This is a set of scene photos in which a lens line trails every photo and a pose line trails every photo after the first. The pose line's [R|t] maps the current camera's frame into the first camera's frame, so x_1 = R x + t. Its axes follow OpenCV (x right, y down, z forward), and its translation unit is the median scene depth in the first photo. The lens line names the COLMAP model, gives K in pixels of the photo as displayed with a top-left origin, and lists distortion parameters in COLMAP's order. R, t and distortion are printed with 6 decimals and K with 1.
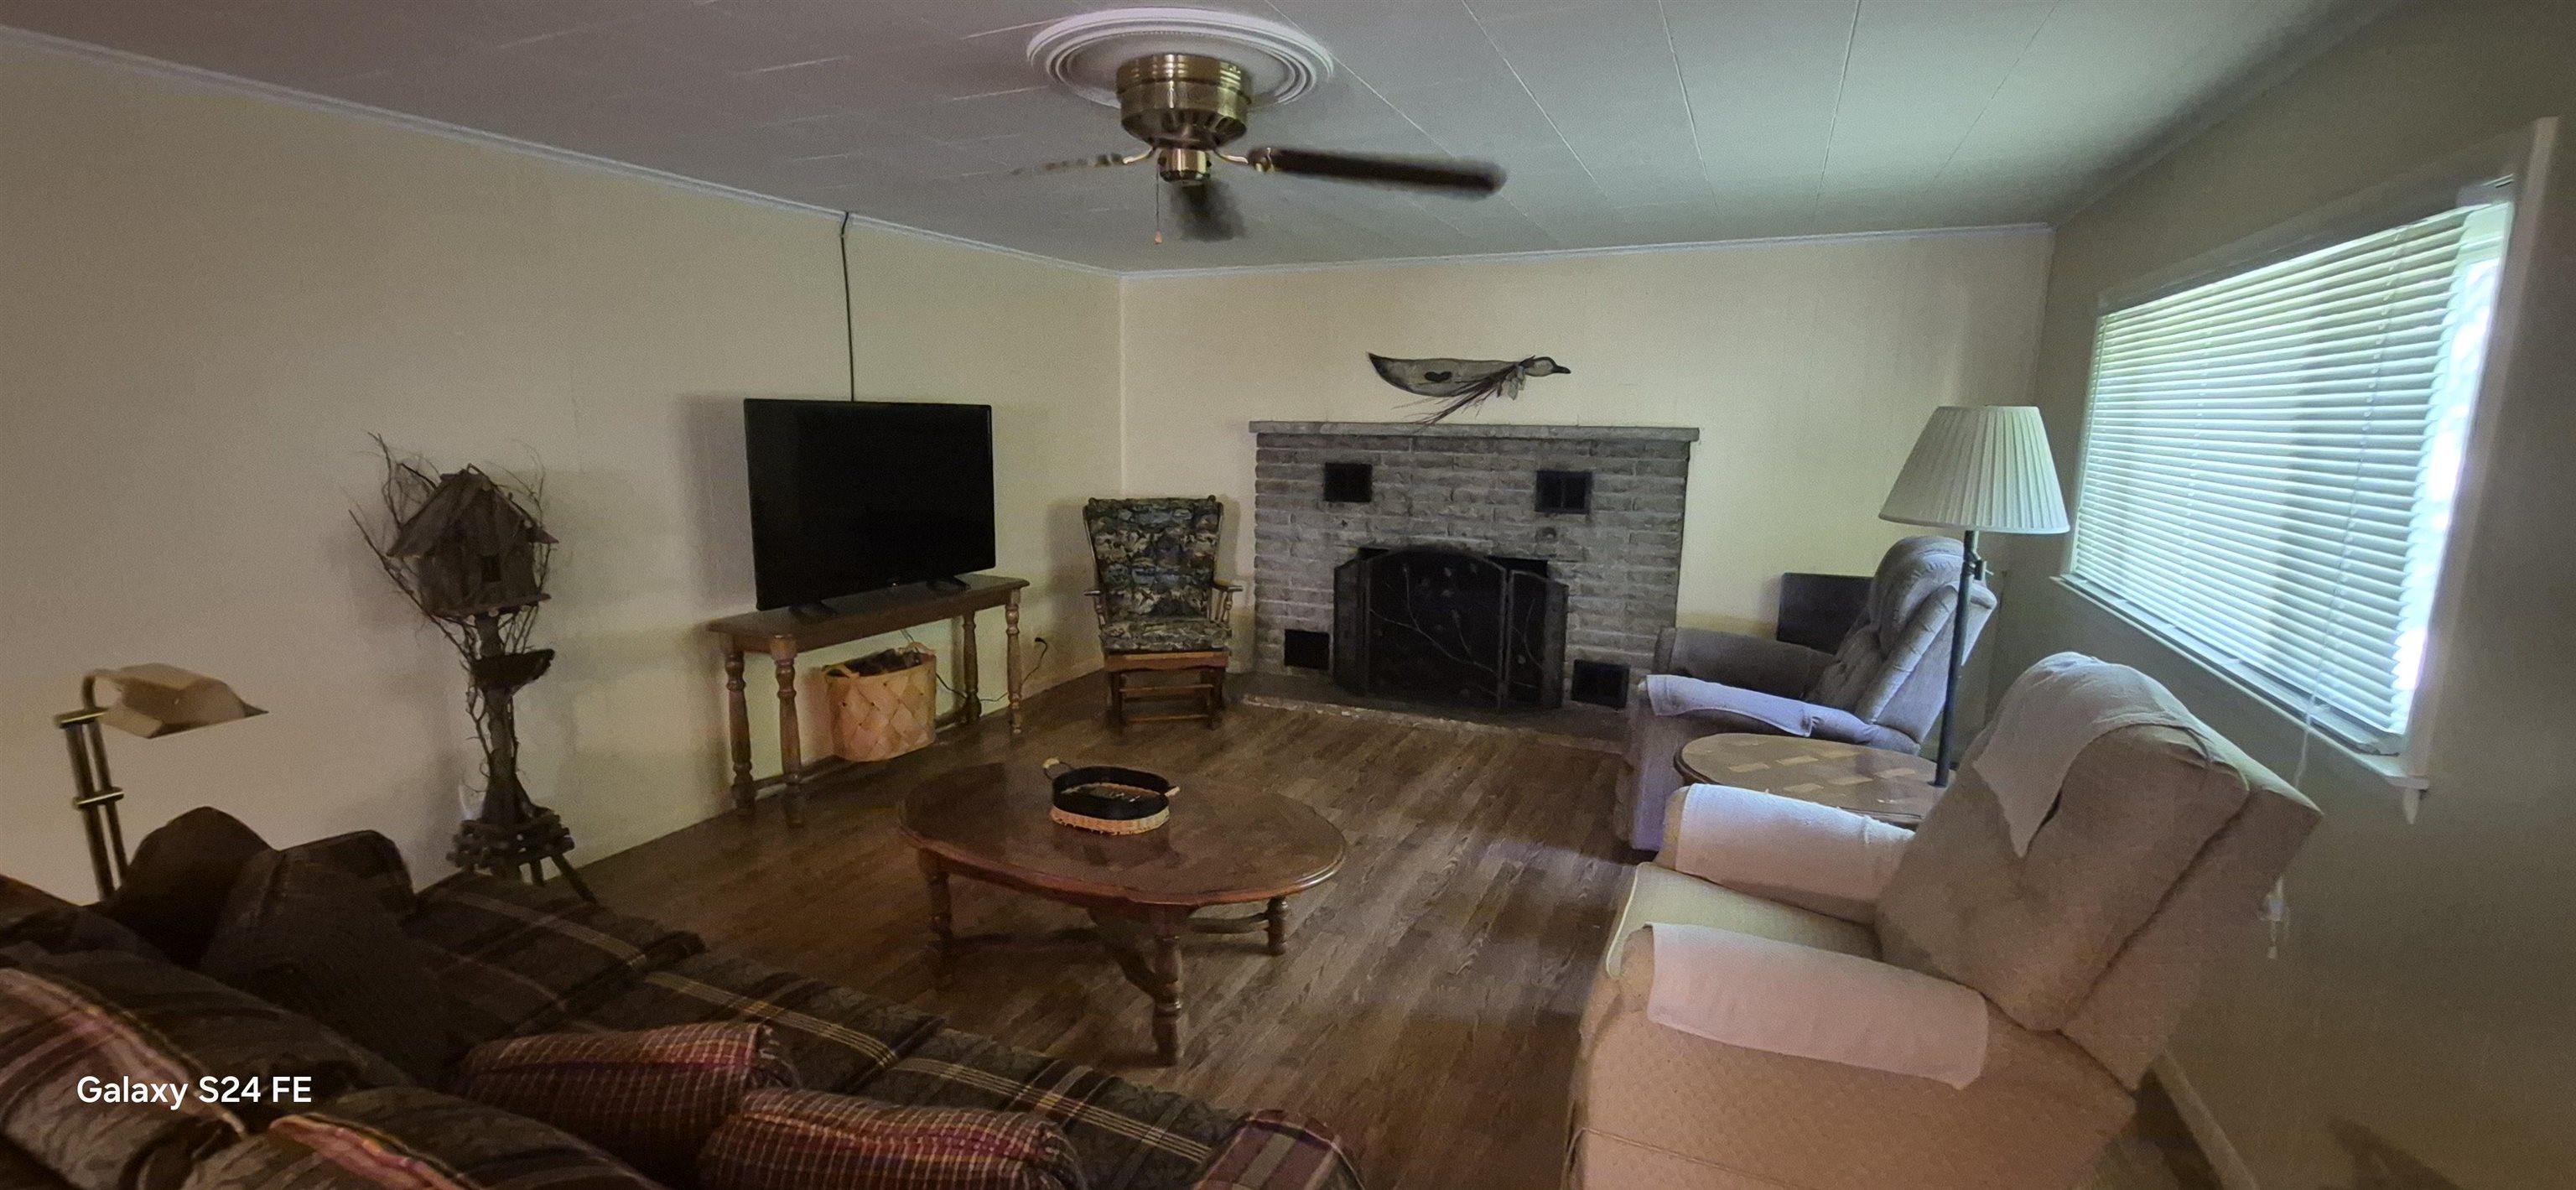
lens RADIAL K [[1018.5, 0, 1284.9], [0, 1018.5, 587.7], [0, 0, 1]] dist [0.000150, 0.000553]
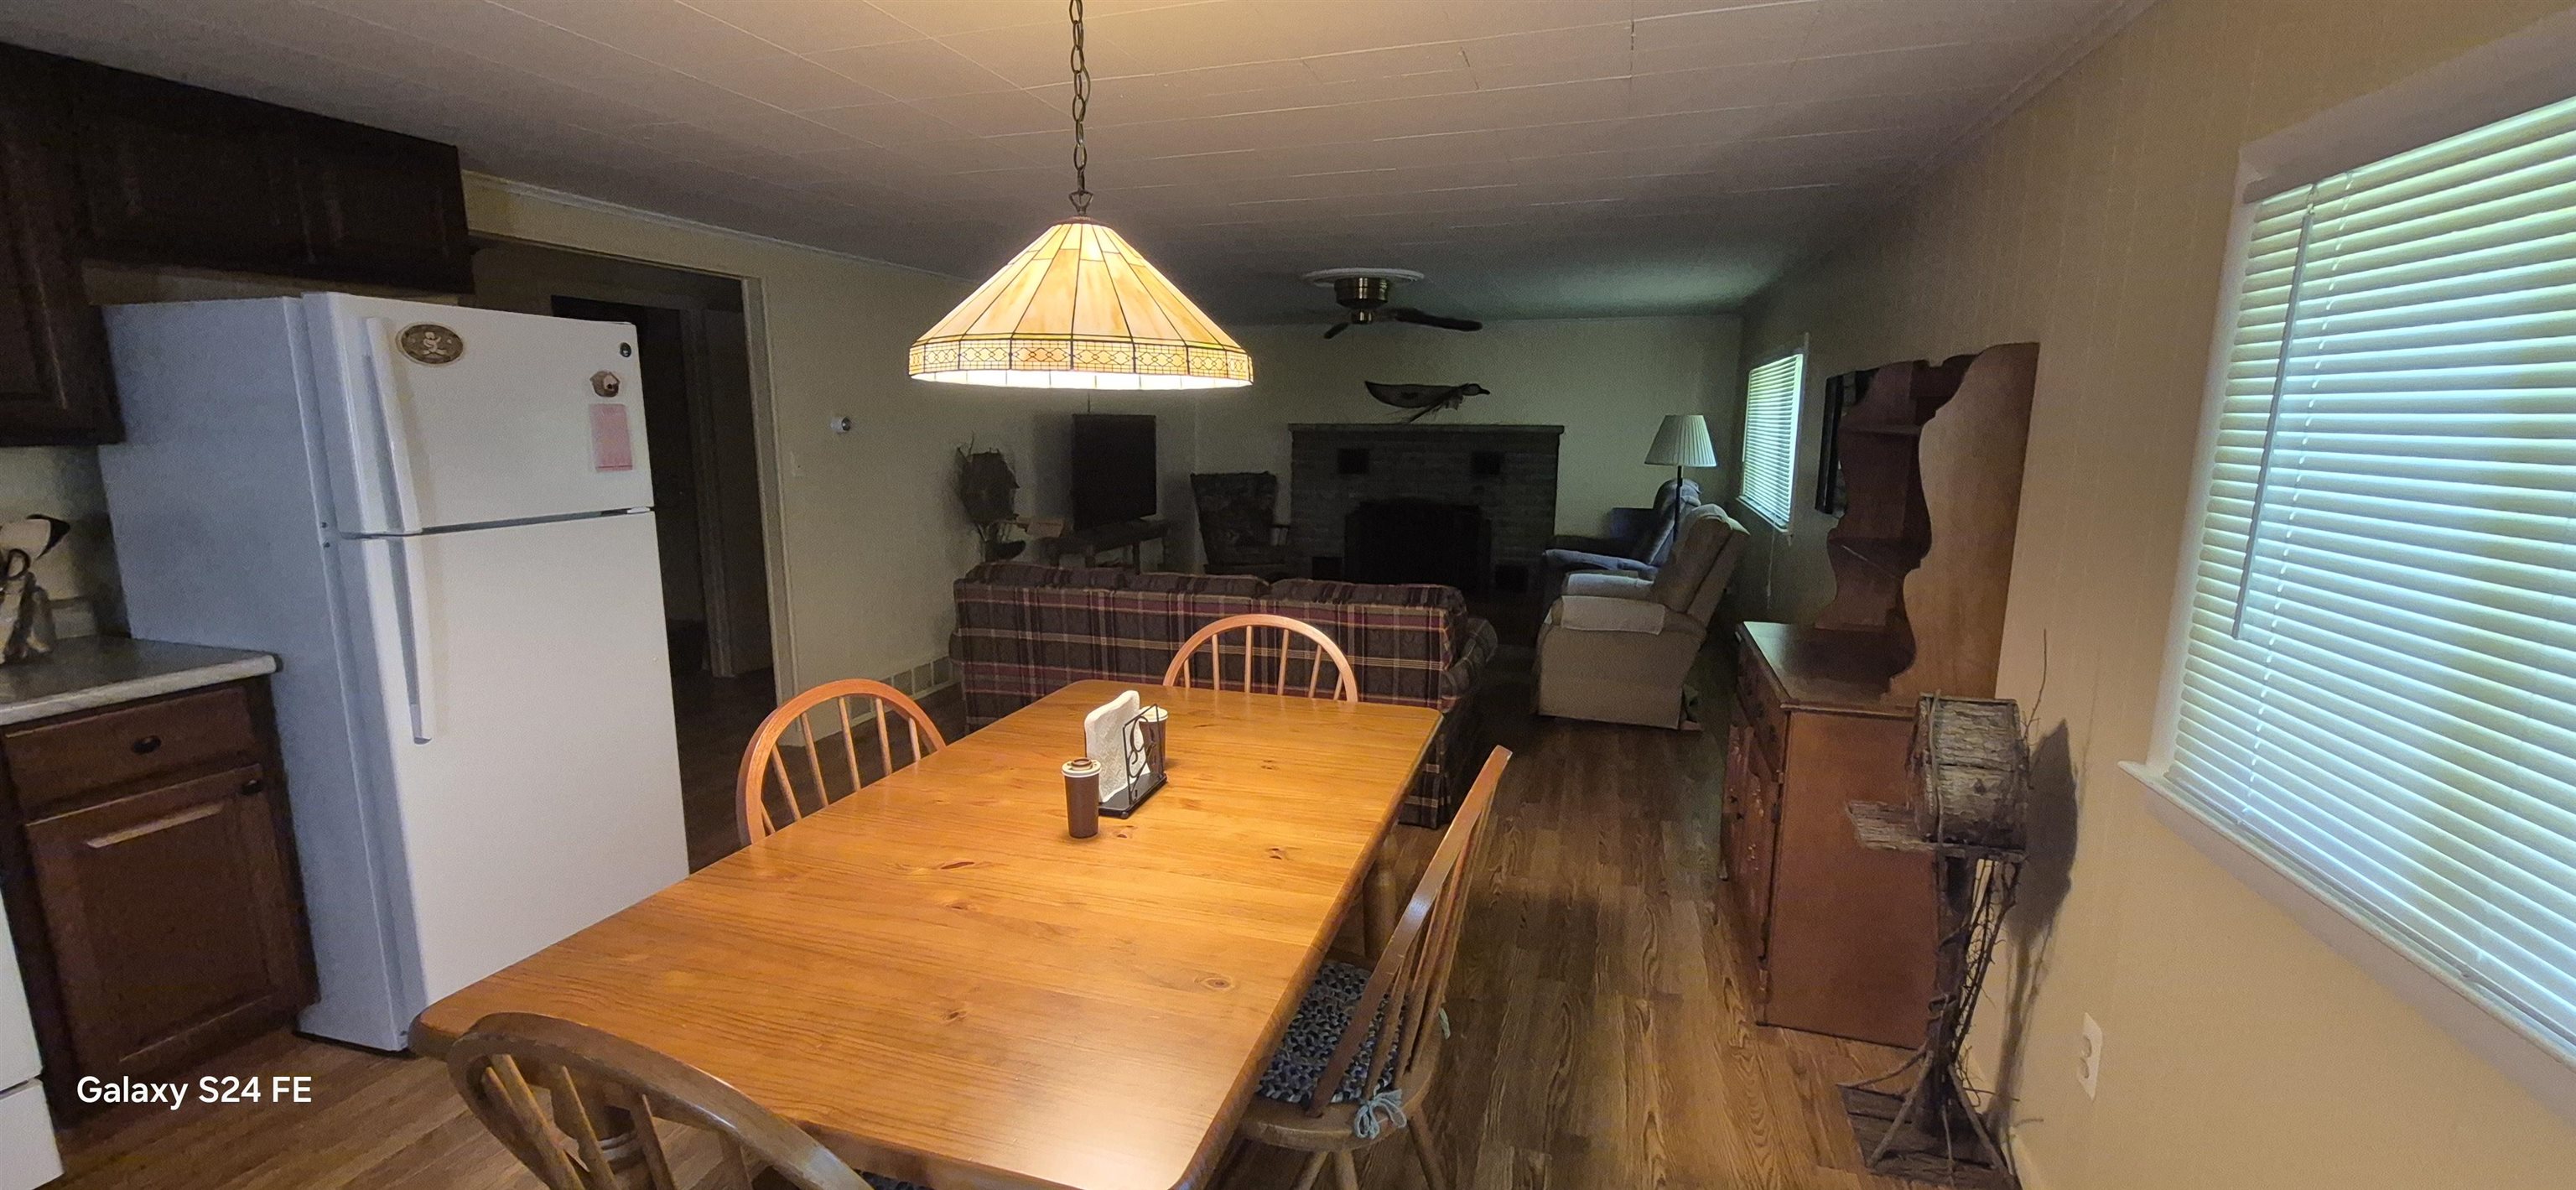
lens RADIAL K [[1018.5, 0, 1284.9], [0, 1018.5, 587.7], [0, 0, 1]] dist [0.000150, 0.000553]
pose [[0.991675, -0.028904, 0.125479, -0.269679], [0.029136, 0.999575, -0.000016, 0.097694], [-0.125425, 0.003672, 0.992096, -0.612359]]
